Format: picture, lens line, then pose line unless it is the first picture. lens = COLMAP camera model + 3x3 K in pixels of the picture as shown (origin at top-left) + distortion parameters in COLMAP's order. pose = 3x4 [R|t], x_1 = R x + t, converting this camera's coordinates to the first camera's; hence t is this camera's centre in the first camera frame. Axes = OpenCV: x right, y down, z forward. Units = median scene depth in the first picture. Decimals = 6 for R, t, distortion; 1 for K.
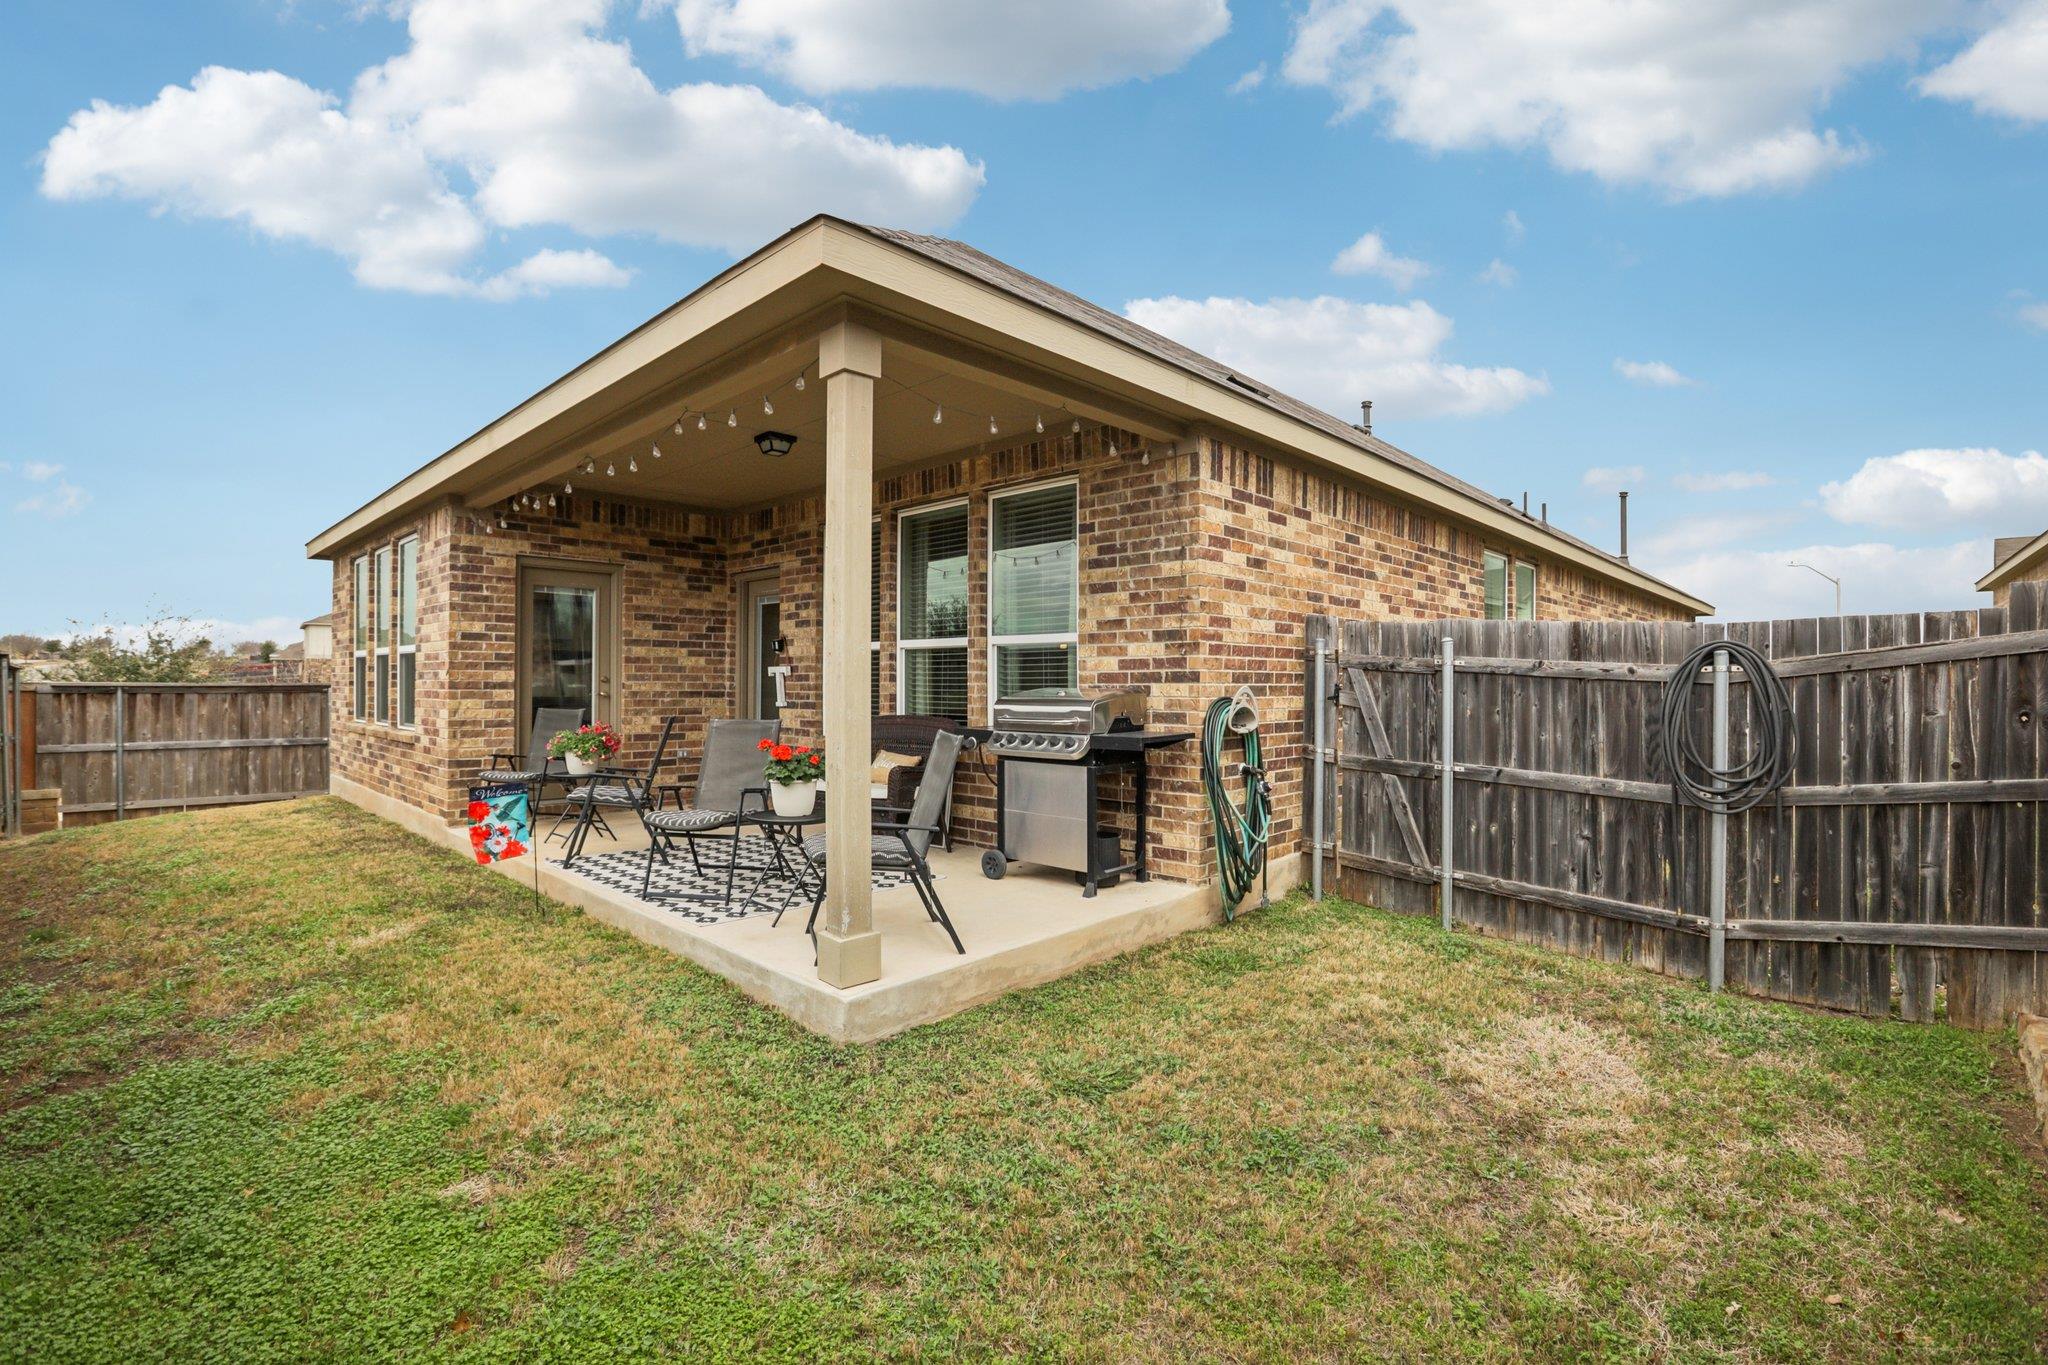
lens RADIAL K [[921.1, 0, 1014.5], [0, 921.1, 683.2], [0, 0, 1]] dist [-0.039824, 0.000270]
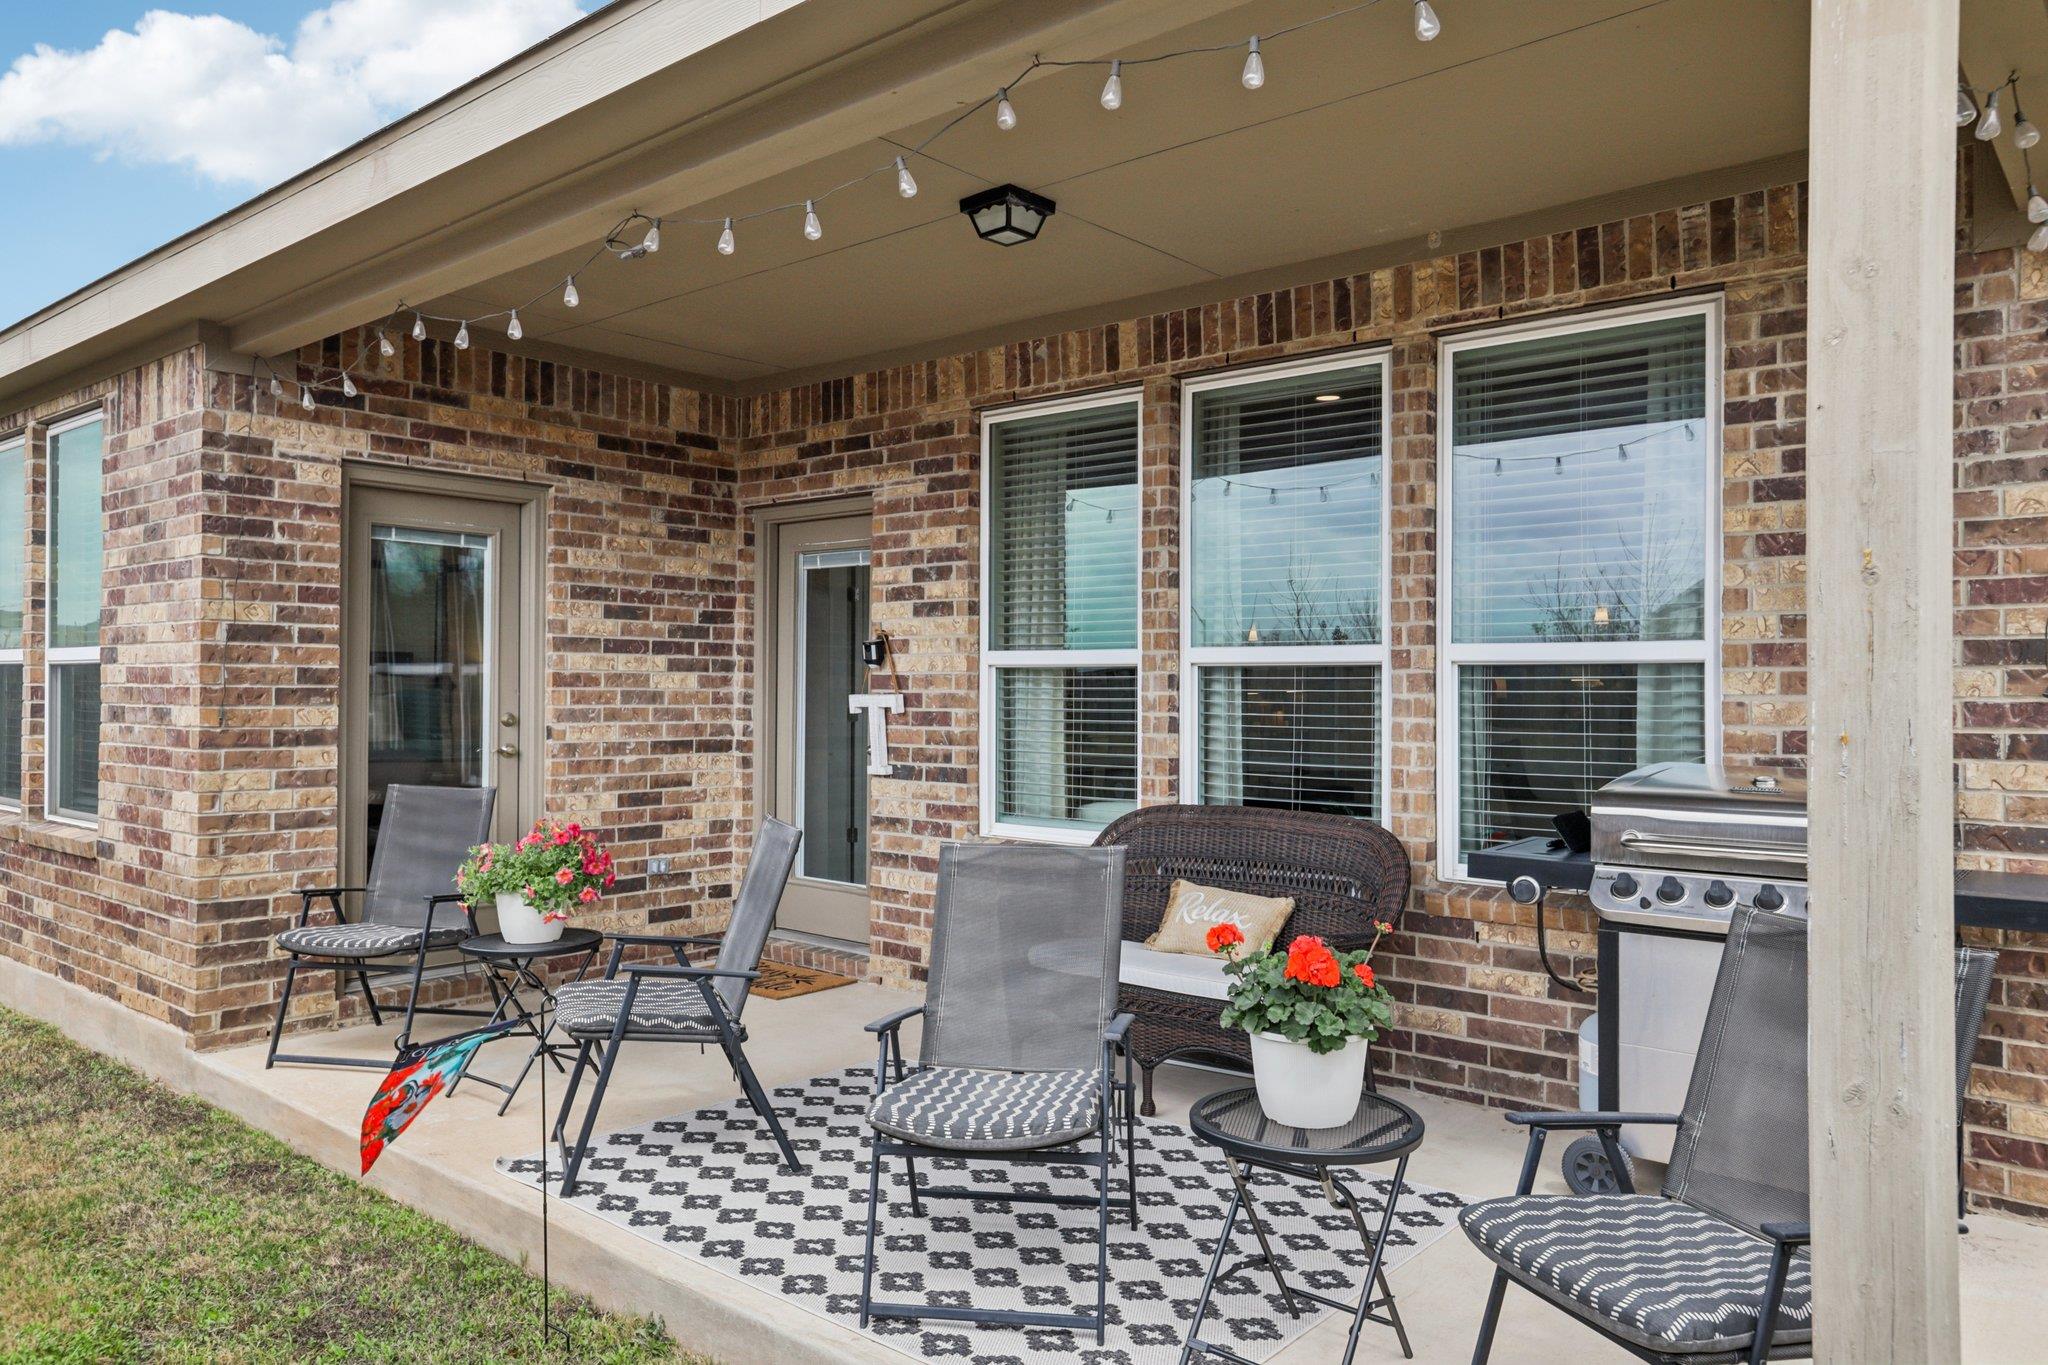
lens RADIAL K [[1397.1, 0, 1024.0], [0, 1397.1, 682.5], [0, 0, 1]] dist [-0.028874, 0.048332]
pose [[0.997437, 0.002346, 0.071514, -0.237461], [-0.002066, 0.999990, -0.003981, -0.022622], [-0.071523, 0.003823, 0.997432, 0.247361]]
